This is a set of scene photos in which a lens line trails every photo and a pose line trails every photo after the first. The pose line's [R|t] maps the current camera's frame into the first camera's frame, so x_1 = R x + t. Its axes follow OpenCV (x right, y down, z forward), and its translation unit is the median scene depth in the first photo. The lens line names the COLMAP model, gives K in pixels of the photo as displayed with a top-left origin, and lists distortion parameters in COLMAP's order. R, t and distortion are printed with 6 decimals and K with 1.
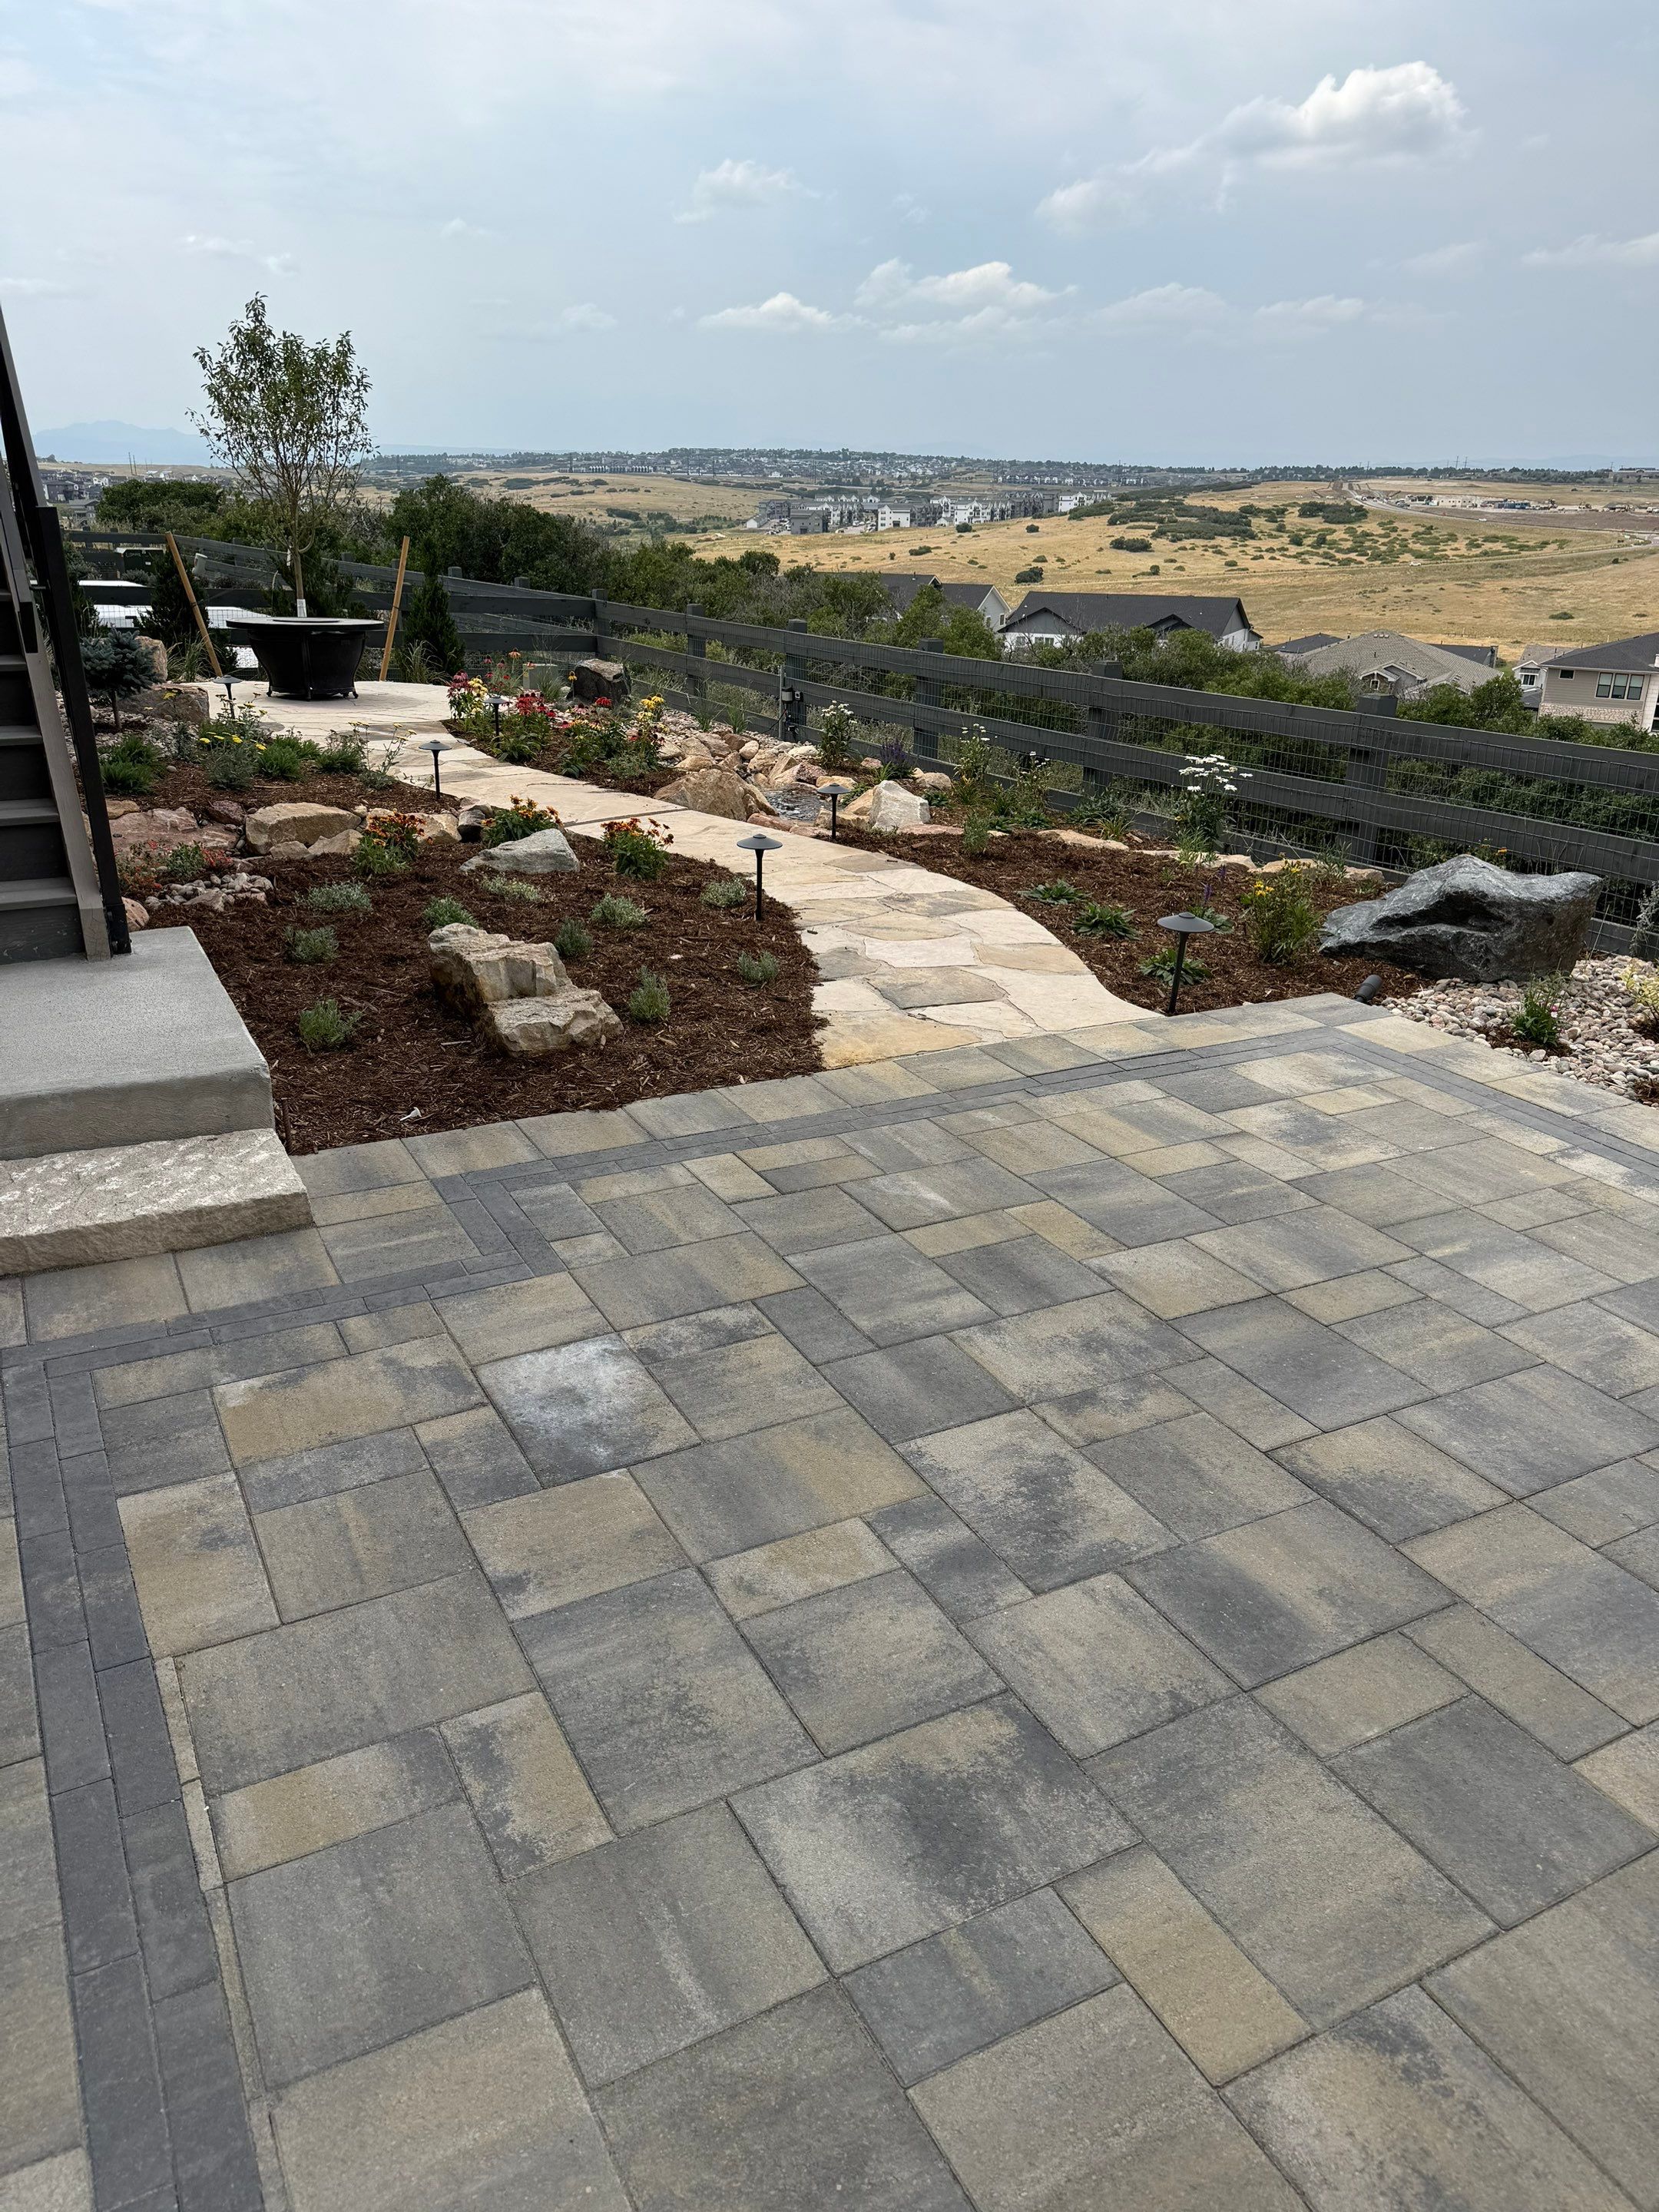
lens RADIAL K [[1557.5, 0, 820.5], [0, 1557.5, 1107.4], [0, 0, 1]] dist [0.189705, -0.412640]
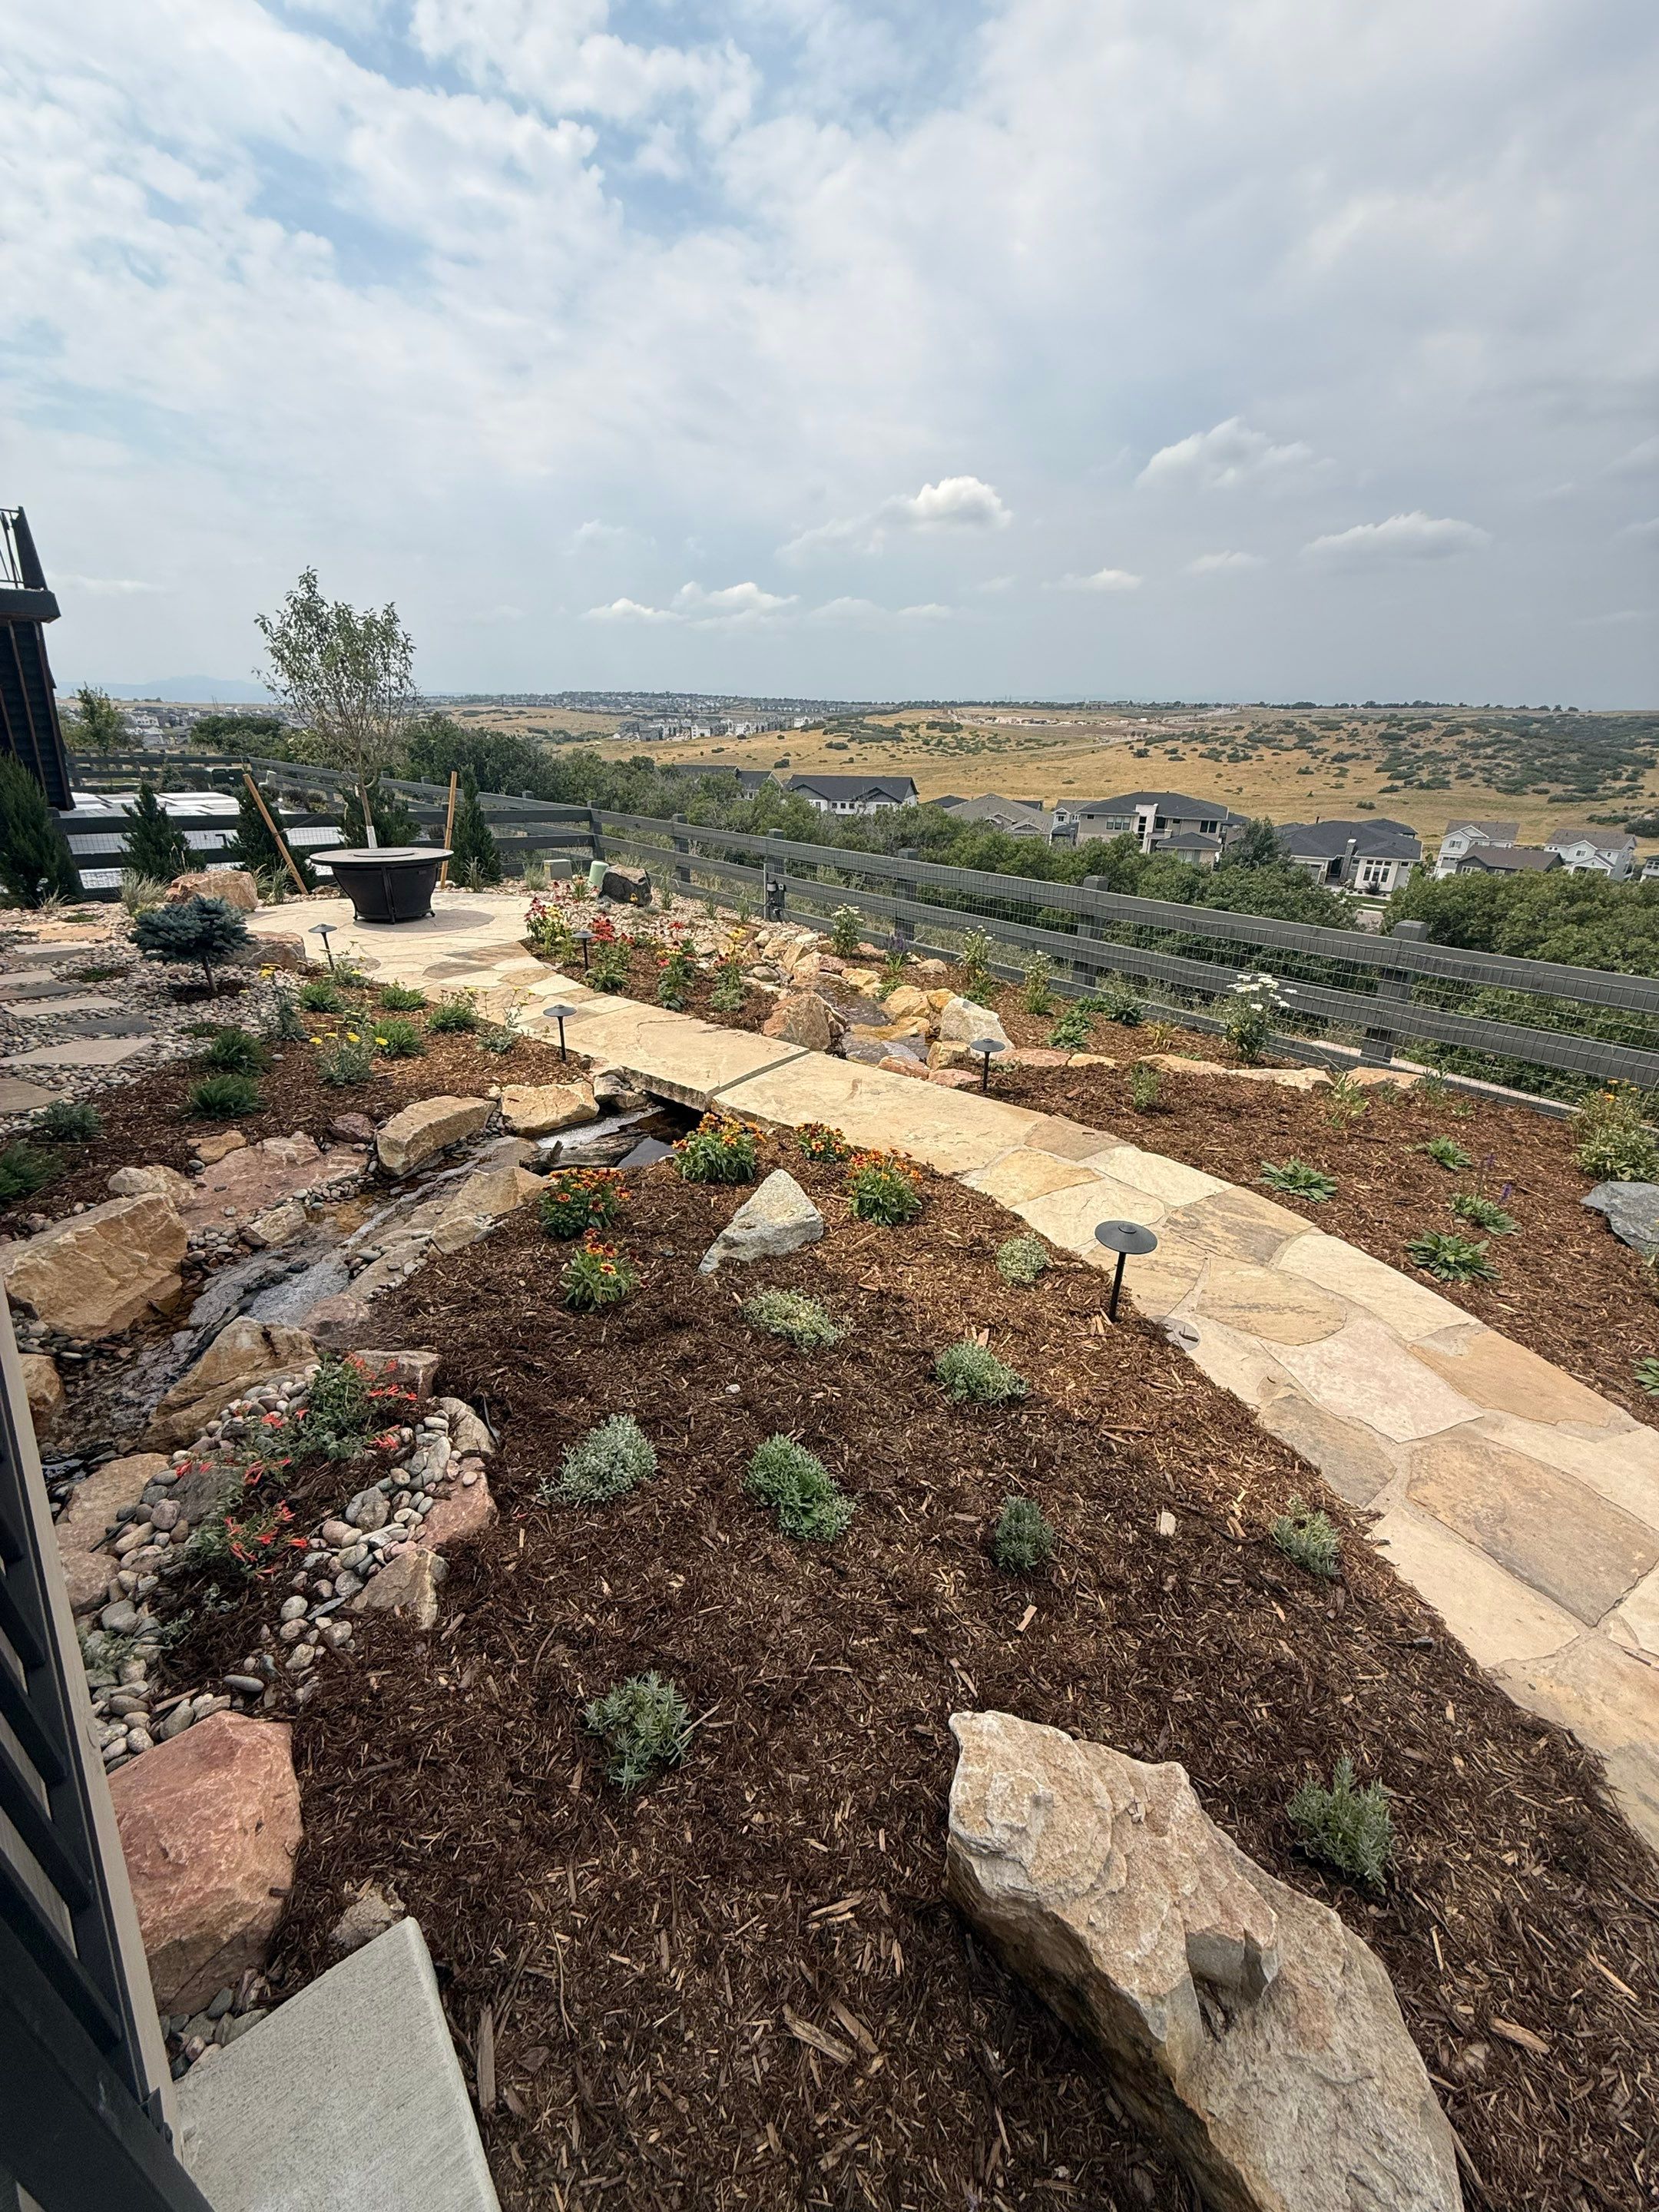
lens RADIAL K [[886.7, 0, 827.3], [0, 886.7, 1096.2], [0, 0, 1]] dist [-0.001945, 0.000116]
pose [[0.983661, -0.077321, 0.162578, -0.195402], [0.071435, 0.996571, 0.041752, -0.210296], [-0.165249, -0.029456, 0.985812, 0.478029]]
